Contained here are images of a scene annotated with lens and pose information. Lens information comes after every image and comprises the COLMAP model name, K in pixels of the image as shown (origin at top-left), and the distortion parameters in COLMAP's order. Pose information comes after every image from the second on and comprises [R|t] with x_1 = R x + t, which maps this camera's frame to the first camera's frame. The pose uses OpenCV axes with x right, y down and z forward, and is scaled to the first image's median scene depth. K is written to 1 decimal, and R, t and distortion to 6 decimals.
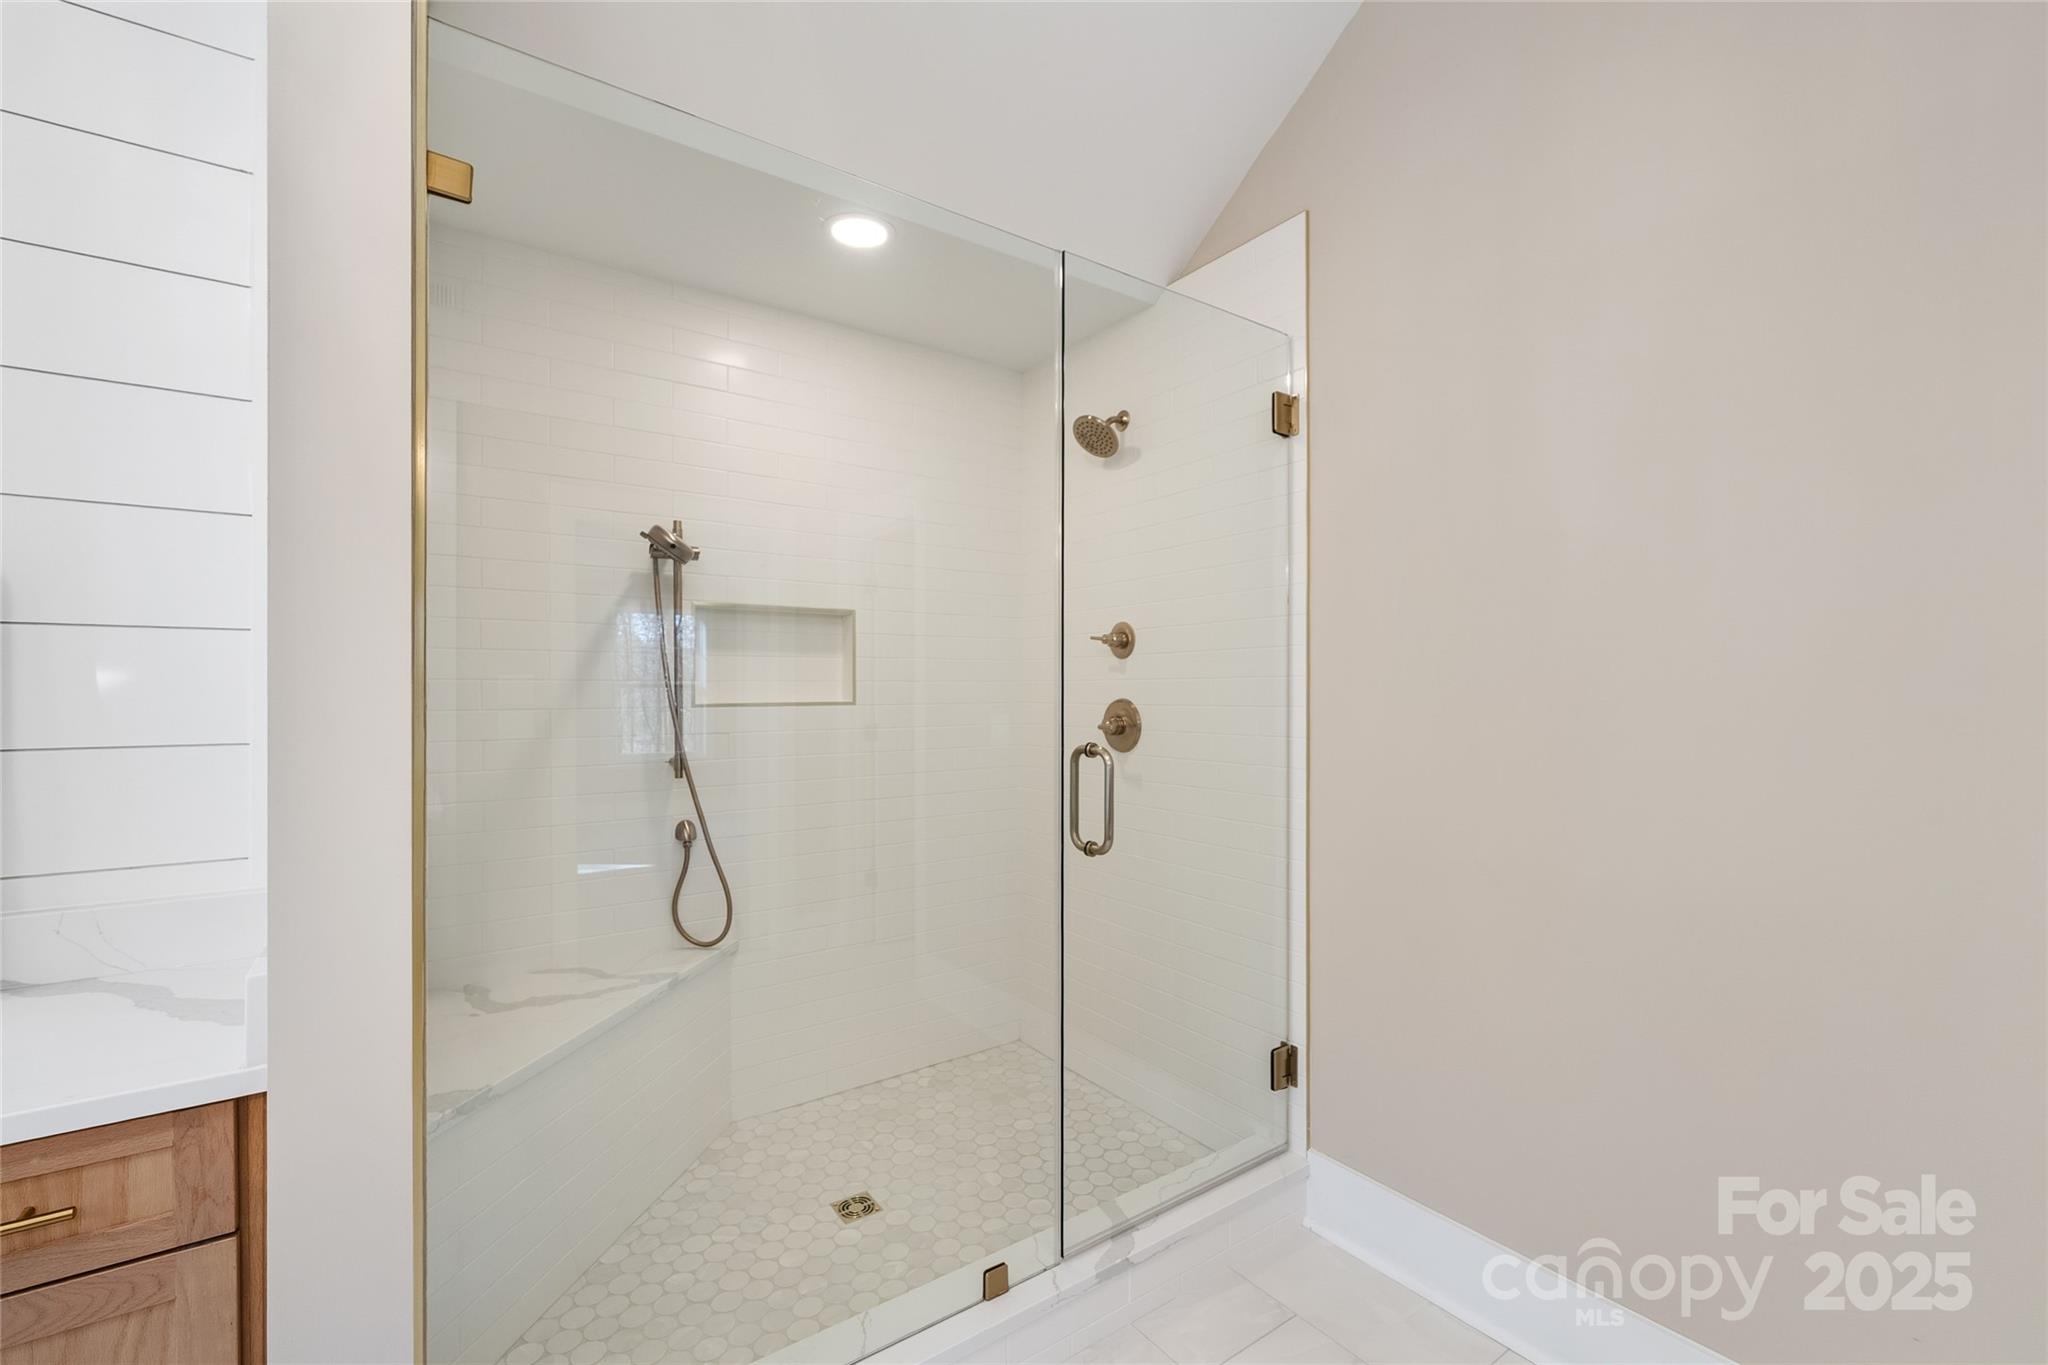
lens RADIAL K [[848.7, 0, 1022.8], [0, 848.7, 699.7], [0, 0, 1]] dist [-0.000499, 0.000332]
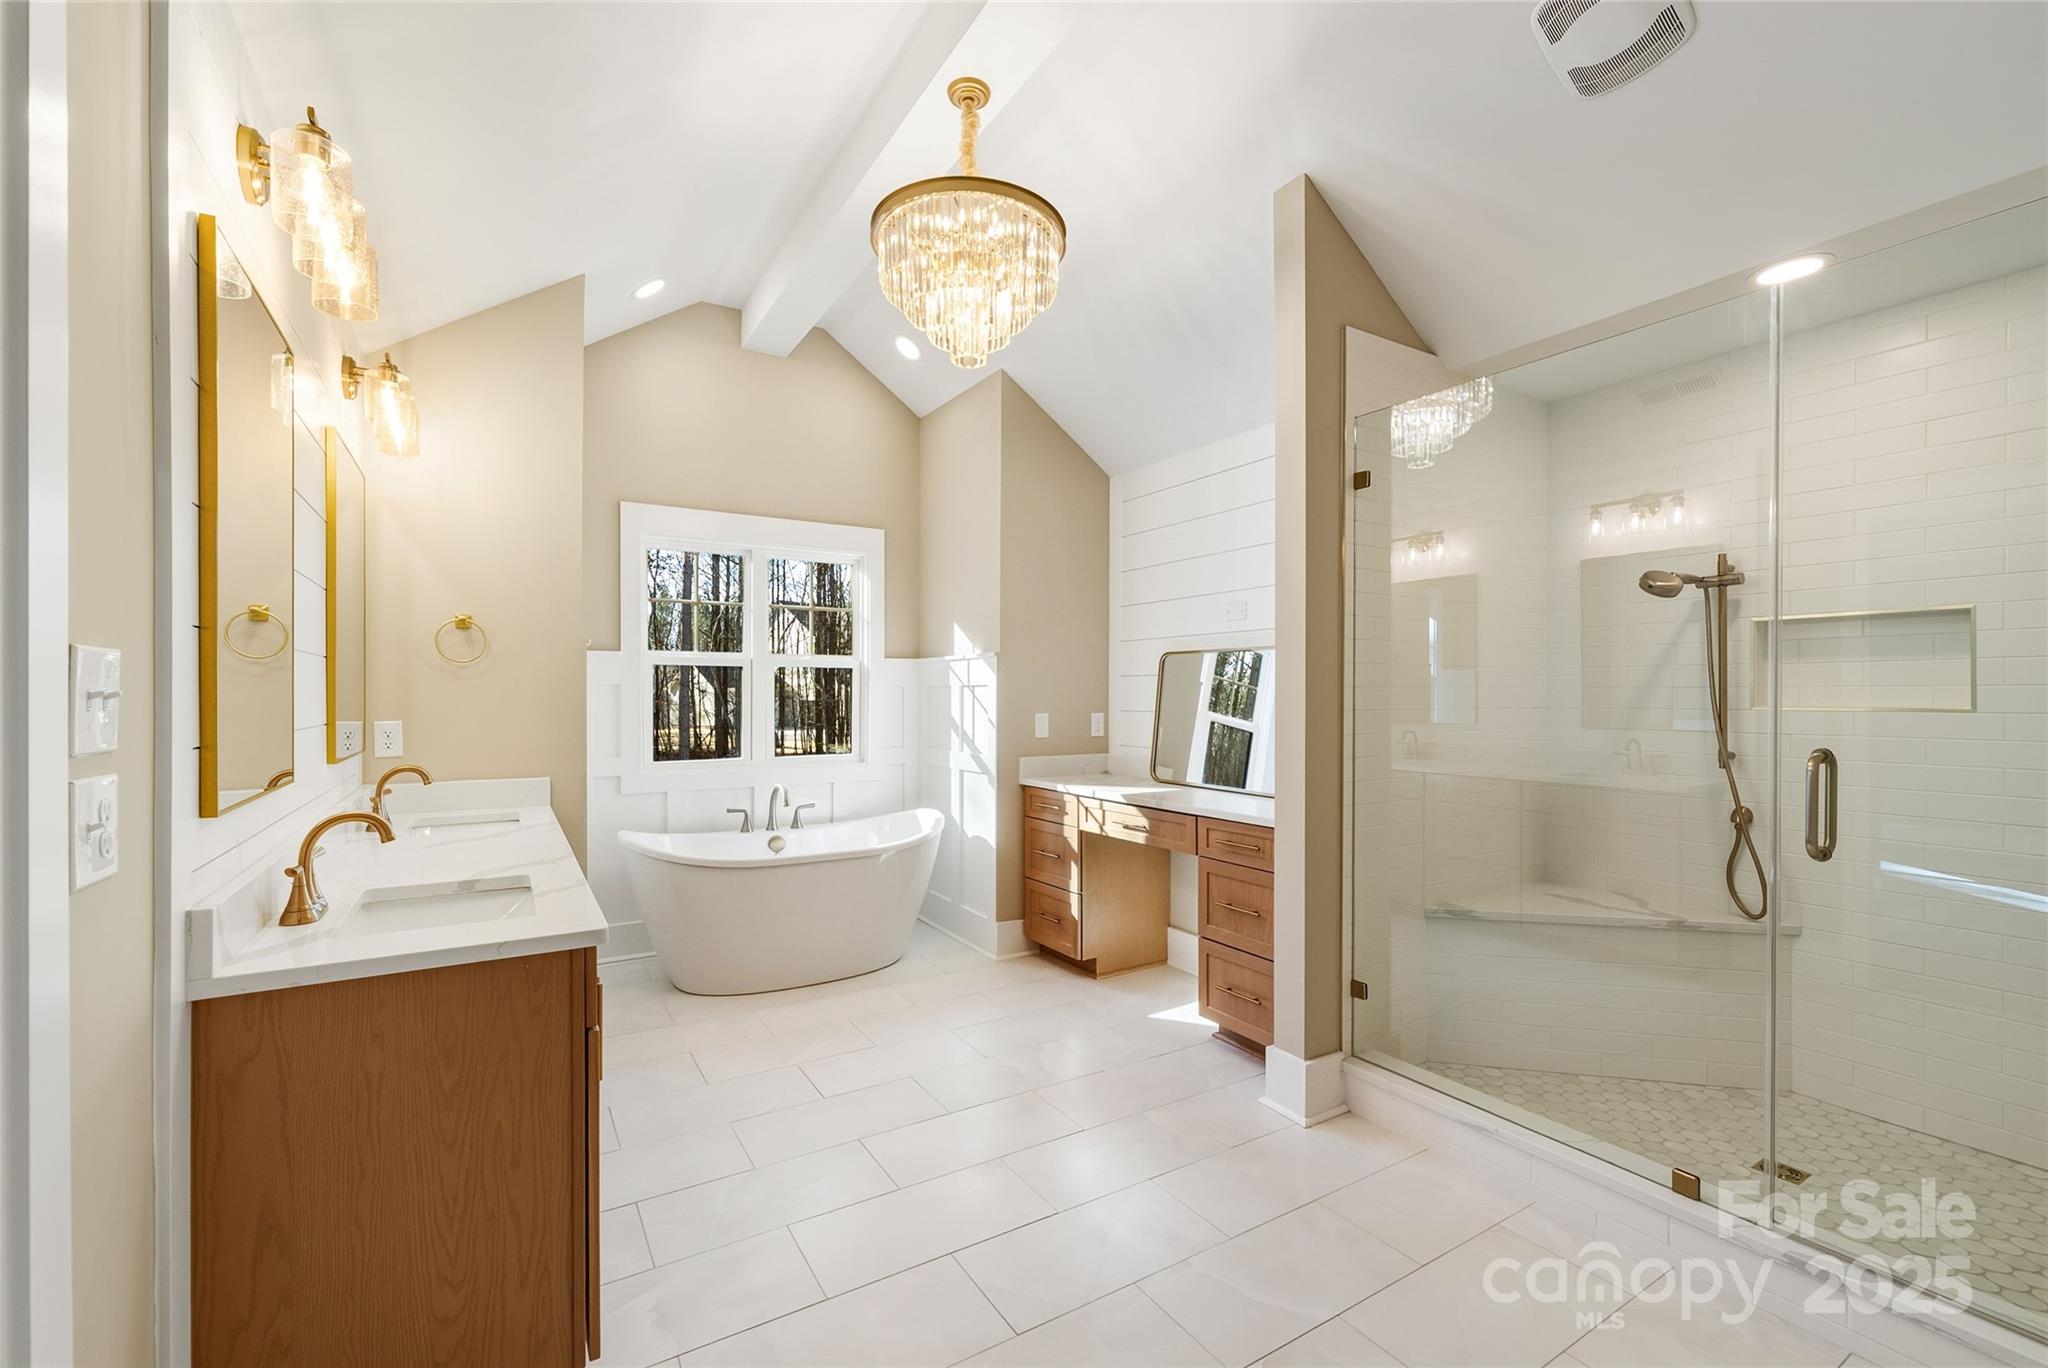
lens RADIAL K [[845.9, 0, 1021.3], [0, 845.9, 691.8], [0, 0, 1]] dist [-0.001241, -0.000197]
pose [[-0.055377, -0.000920, -0.998465, 0.829130], [-0.002502, 0.999997, -0.000782, -0.012265], [0.998462, 0.002455, -0.055379, 0.074823]]
